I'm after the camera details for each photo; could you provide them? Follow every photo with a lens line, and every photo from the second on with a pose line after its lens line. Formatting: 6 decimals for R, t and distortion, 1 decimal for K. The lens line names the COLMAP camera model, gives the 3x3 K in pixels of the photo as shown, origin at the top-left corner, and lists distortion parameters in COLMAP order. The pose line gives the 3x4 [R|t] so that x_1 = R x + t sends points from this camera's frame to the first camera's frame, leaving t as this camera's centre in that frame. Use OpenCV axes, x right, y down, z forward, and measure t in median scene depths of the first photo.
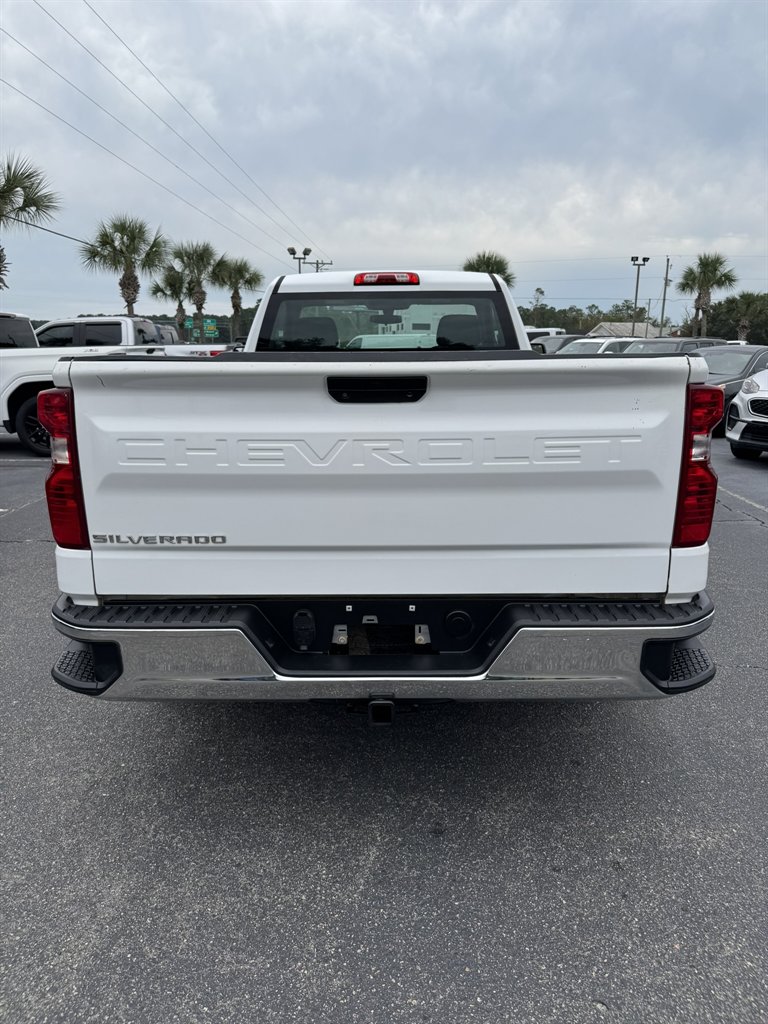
lens RADIAL K [[721.9, 0, 382.6], [0, 721.9, 517.8], [0, 0, 1]] dist [0.044069, -0.055718]
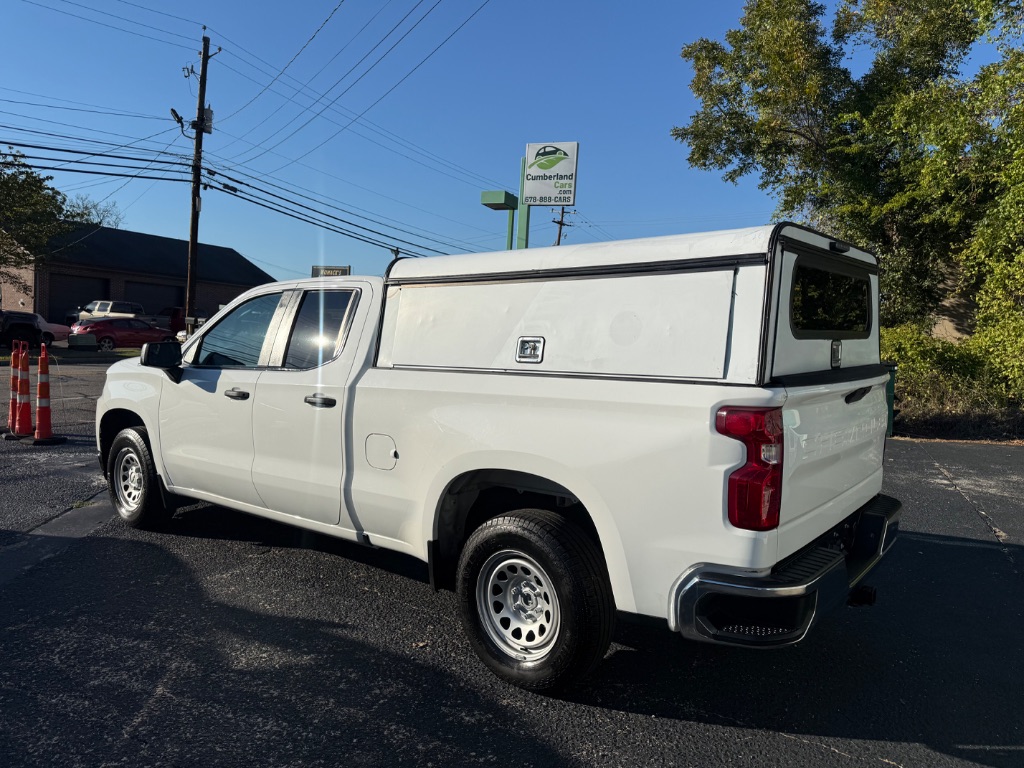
lens RADIAL K [[721.9, 0, 518.2], [0, 721.9, 385.1], [0, 0, 1]] dist [0.044069, -0.055718]
pose [[0.617193, -0.042677, 0.785653, -0.782251], [0.158842, 0.984727, -0.071293, -0.086892], [-0.770611, 0.168796, 0.614545, 0.236263]]
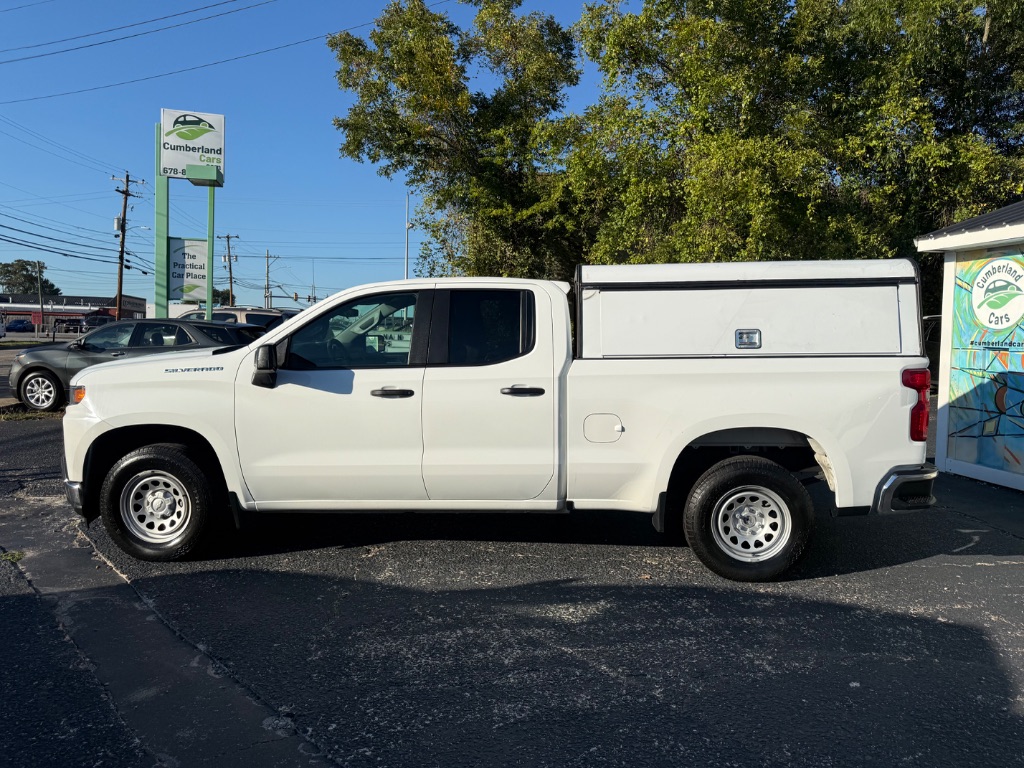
lens RADIAL K [[721.9, 0, 507.2], [0, 721.9, 389.9], [0, 0, 1]] dist [0.044069, -0.055718]
pose [[0.056870, -0.091653, 0.994166, -1.223592], [0.222482, 0.971901, 0.076874, -0.254274], [-0.973277, 0.216812, 0.075663, 0.928698]]
